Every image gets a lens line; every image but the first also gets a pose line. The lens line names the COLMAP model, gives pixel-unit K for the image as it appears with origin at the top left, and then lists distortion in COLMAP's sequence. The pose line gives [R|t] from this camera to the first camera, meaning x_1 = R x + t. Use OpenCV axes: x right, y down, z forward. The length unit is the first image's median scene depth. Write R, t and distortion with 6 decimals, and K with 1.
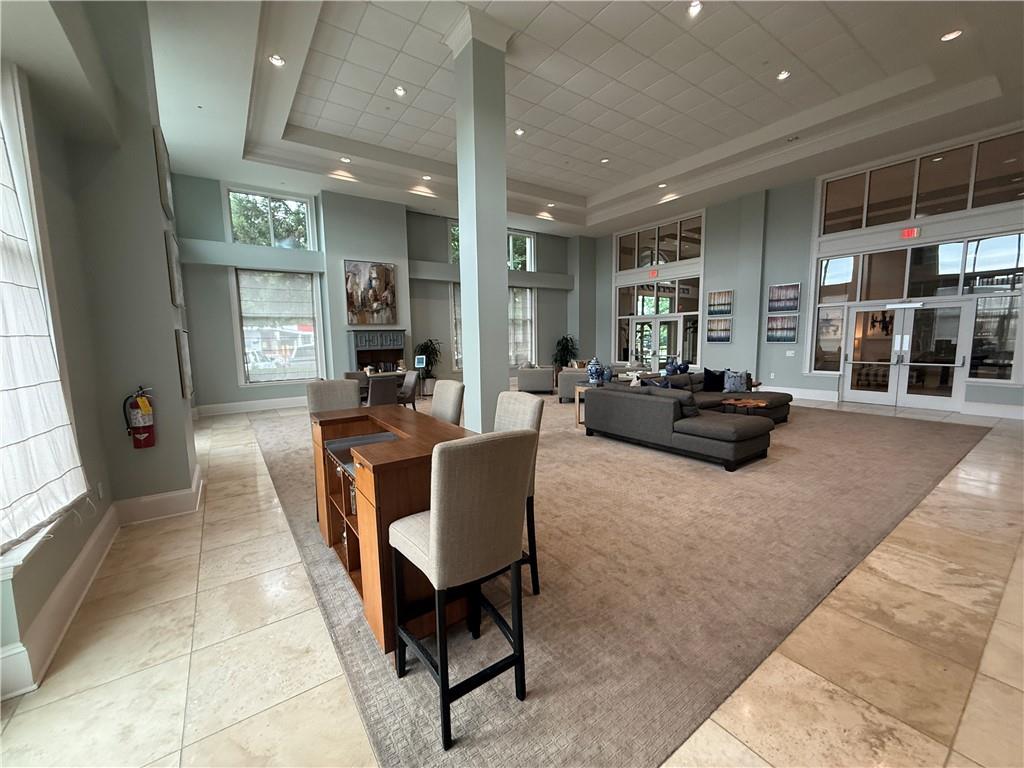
lens RADIAL K [[409.8, 0, 511.7], [0, 409.8, 385.5], [0, 0, 1]] dist [0.001014, 0.000096]
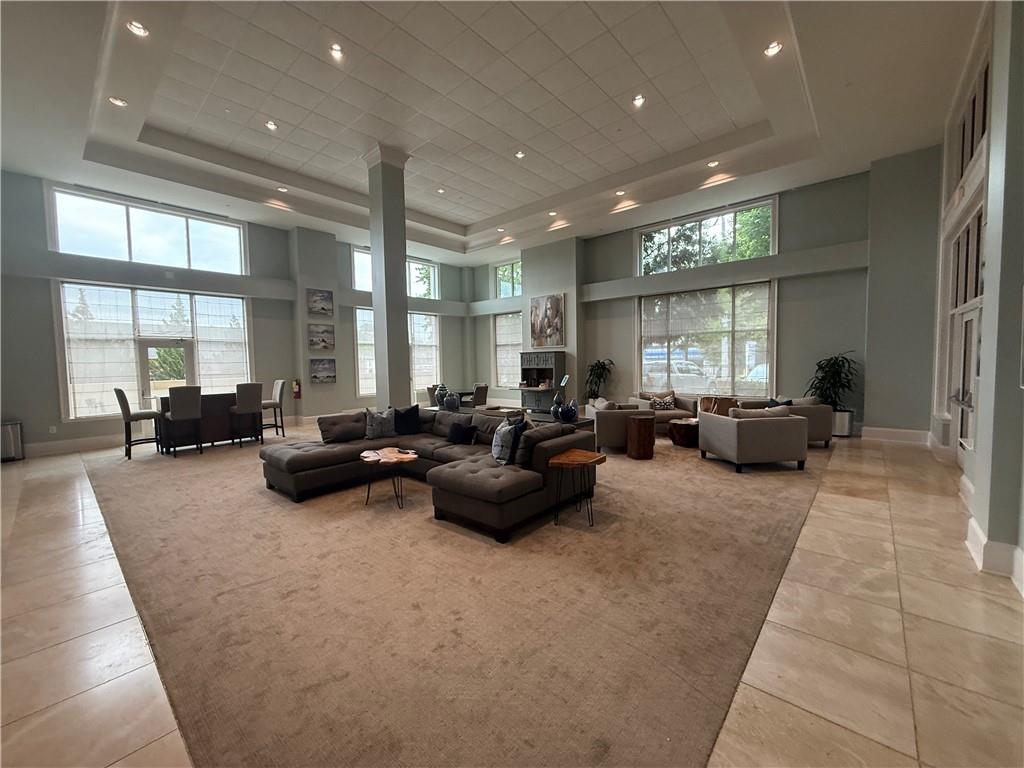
lens RADIAL K [[409.8, 0, 508.2], [0, 409.8, 381.5], [0, 0, 1]] dist [0.001014, 0.000096]
pose [[0.224758, 0.066388, -0.972150, 0.808875], [-0.091346, 0.994718, 0.046810, -0.094718], [0.970124, 0.078281, 0.229635, 0.623663]]
